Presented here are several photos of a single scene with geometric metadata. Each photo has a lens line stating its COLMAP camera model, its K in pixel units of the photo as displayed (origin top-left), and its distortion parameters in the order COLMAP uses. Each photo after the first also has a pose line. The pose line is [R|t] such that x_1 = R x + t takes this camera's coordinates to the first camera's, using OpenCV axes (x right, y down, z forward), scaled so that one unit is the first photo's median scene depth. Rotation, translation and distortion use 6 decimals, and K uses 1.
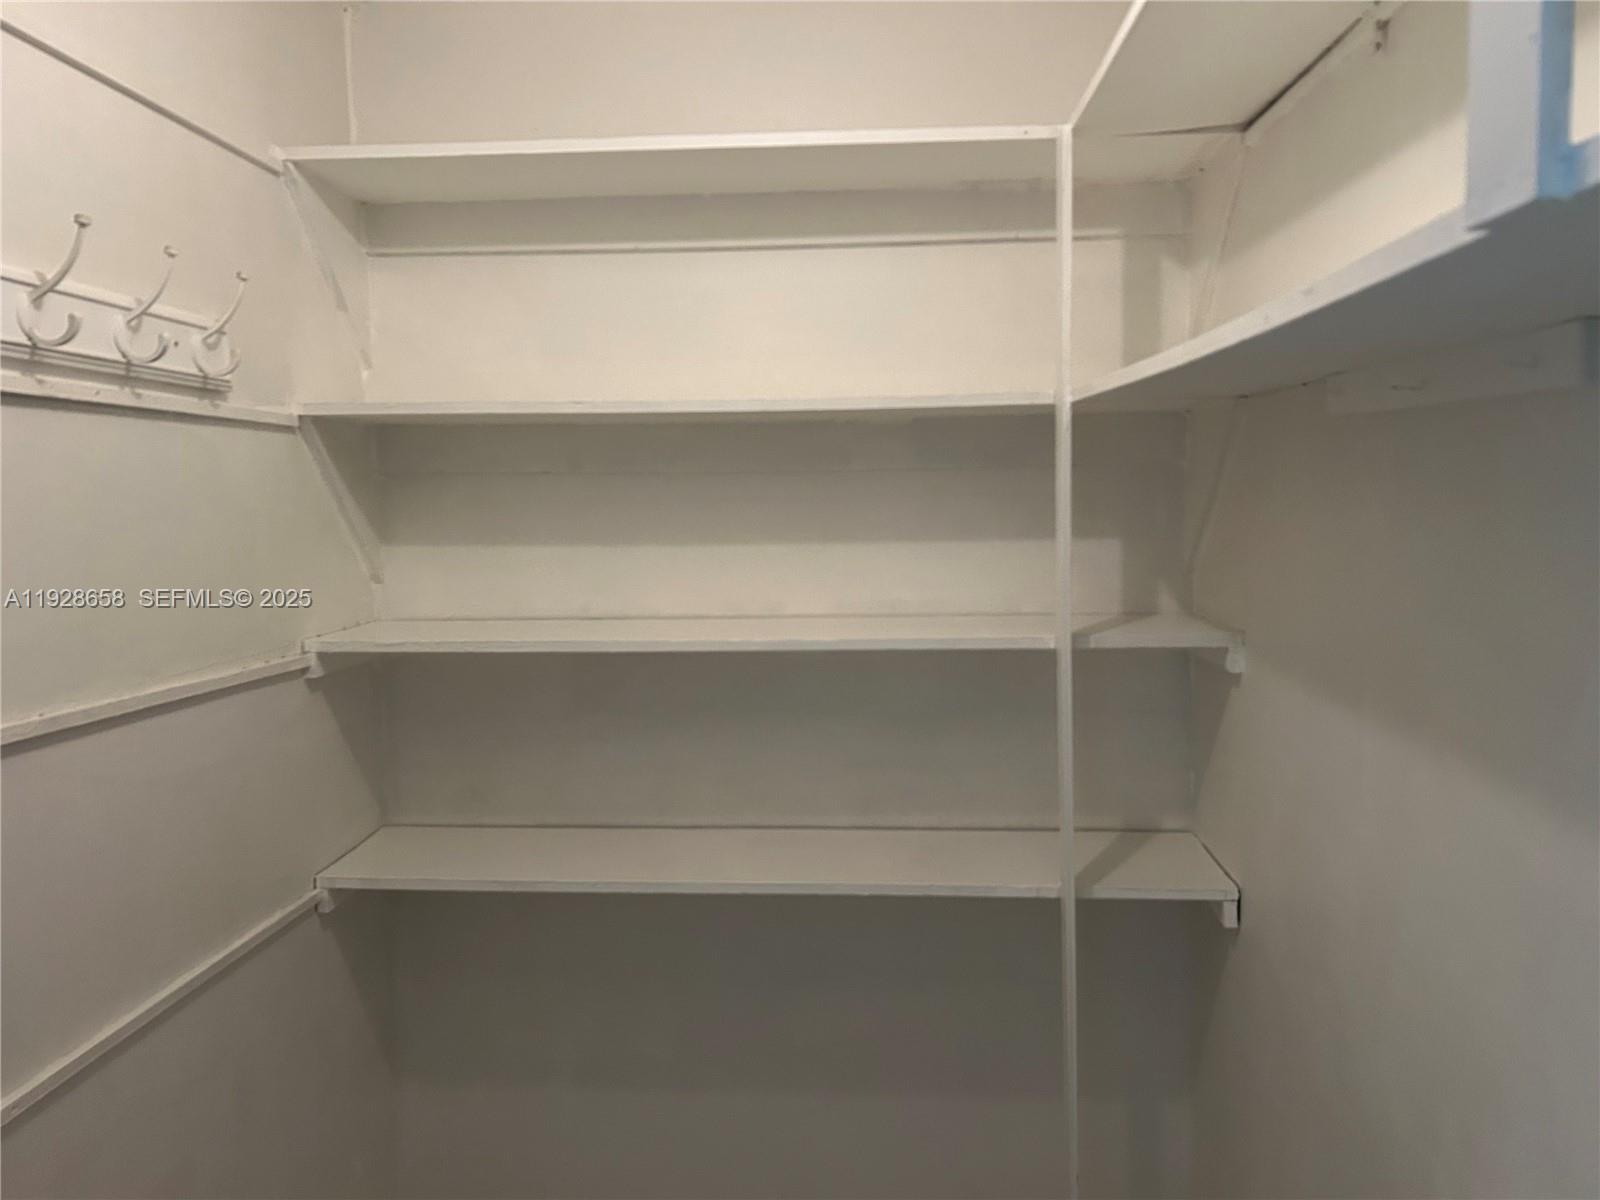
lens RADIAL K [[1210.3, 0, 793.6], [0, 1210.3, 597.6], [0, 0, 1]] dist [0.055557, -0.067496]
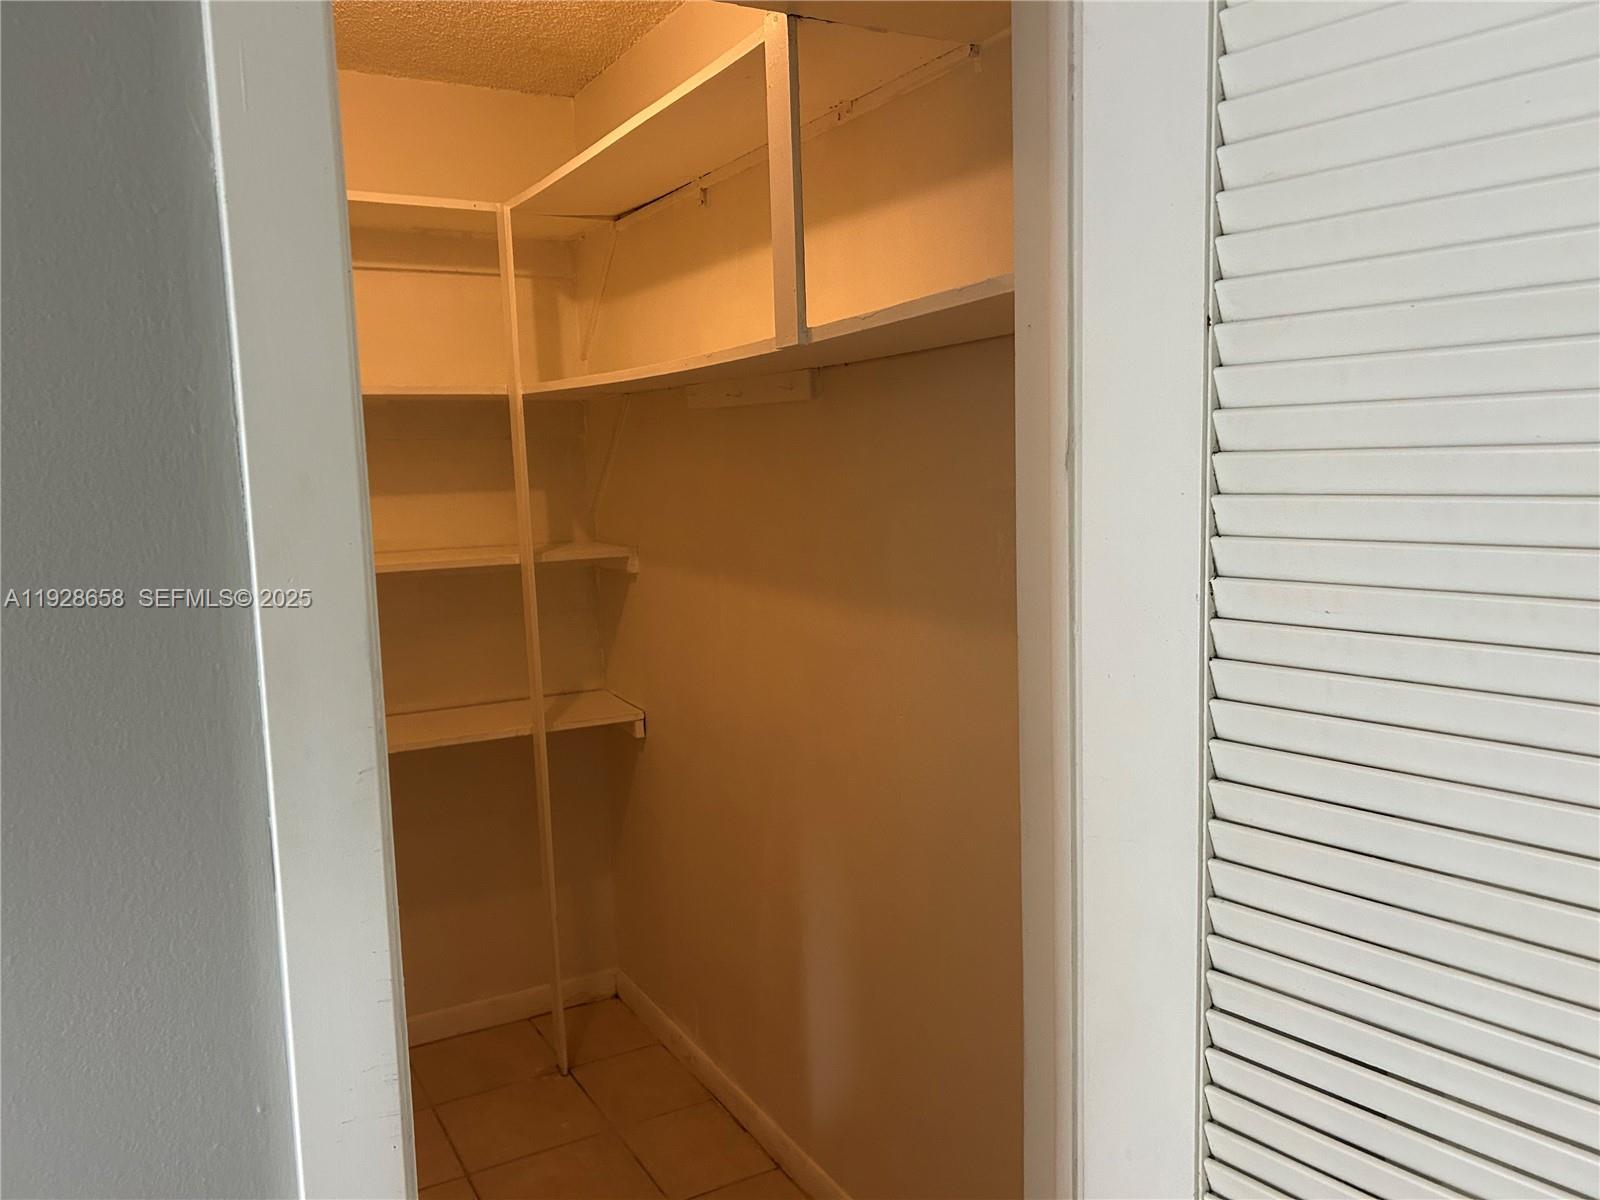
lens RADIAL K [[1210.3, 0, 803.9], [0, 1210.3, 602.7], [0, 0, 1]] dist [0.055557, -0.067496]
pose [[0.843915, -0.069911, 0.531902, -0.274058], [0.059724, 0.997553, 0.036357, 0.056196], [-0.533142, 0.001085, 0.846025, -0.415136]]
